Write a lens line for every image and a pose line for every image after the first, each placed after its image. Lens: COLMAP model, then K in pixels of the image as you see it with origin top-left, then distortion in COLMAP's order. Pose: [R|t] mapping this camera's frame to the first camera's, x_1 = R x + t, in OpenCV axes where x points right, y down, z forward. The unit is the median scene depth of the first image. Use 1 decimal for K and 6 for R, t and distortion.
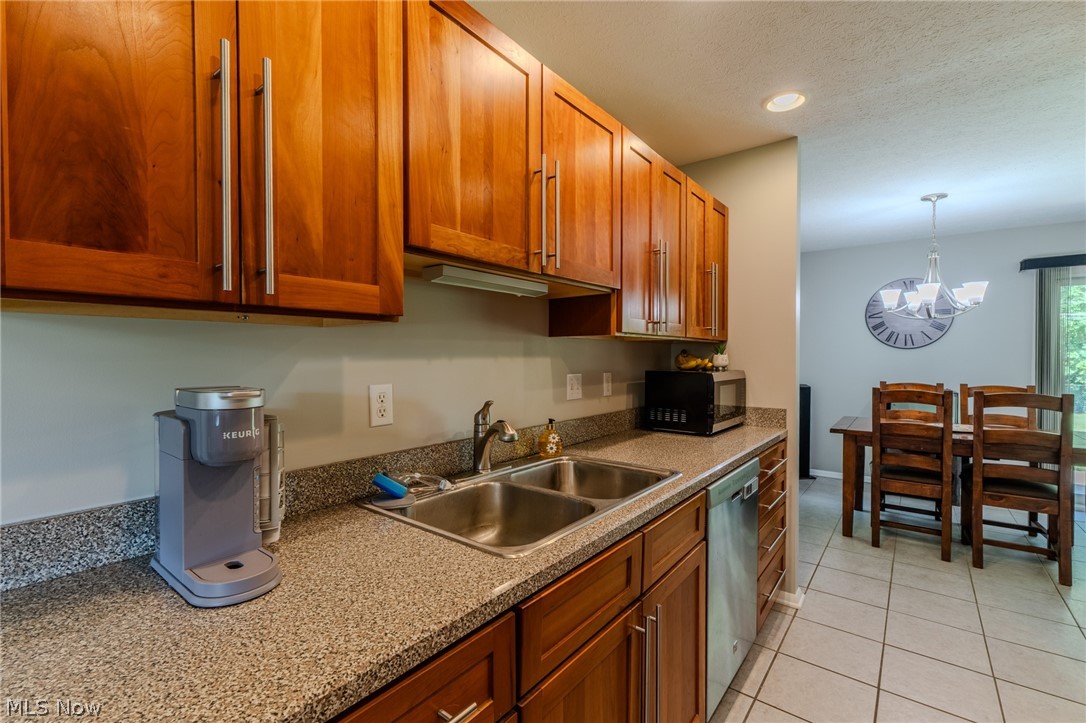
lens RADIAL K [[471.9, 0, 544.8], [0, 471.9, 362.0], [0, 0, 1]] dist [0.004474, 0.000123]
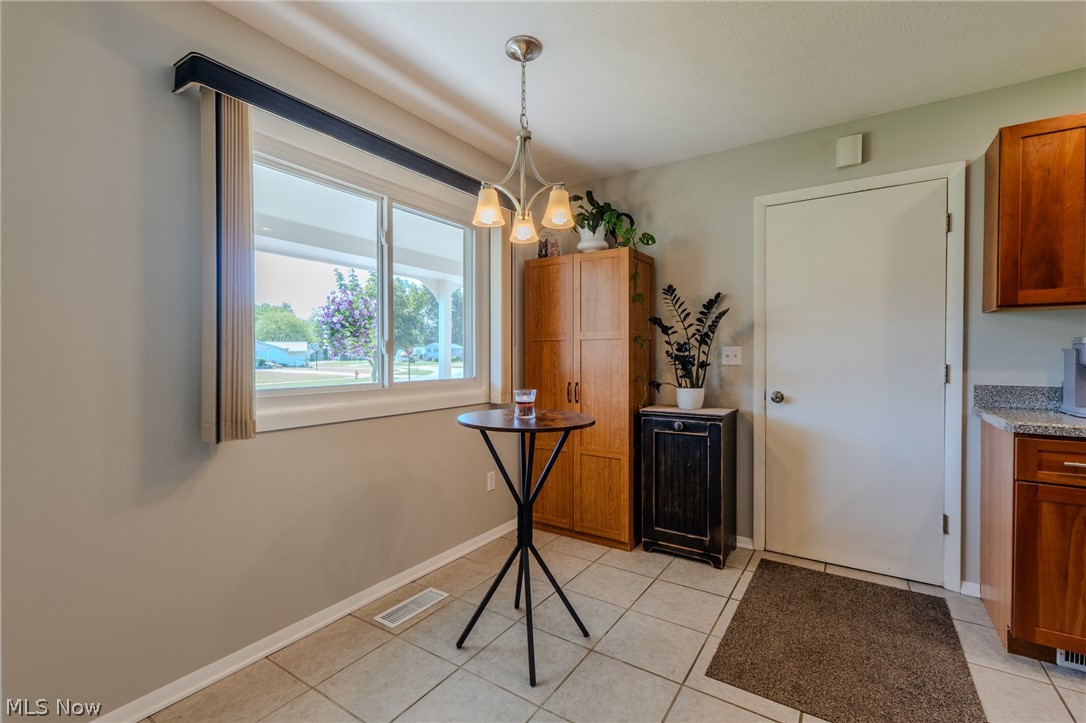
lens RADIAL K [[471.9, 0, 544.5], [0, 471.9, 361.4], [0, 0, 1]] dist [0.004474, 0.000123]
pose [[0.073543, 0.012523, -0.997213, 1.868658], [-0.013246, 0.999845, 0.011579, 0.237820], [0.997204, 0.012357, 0.073697, -2.423382]]
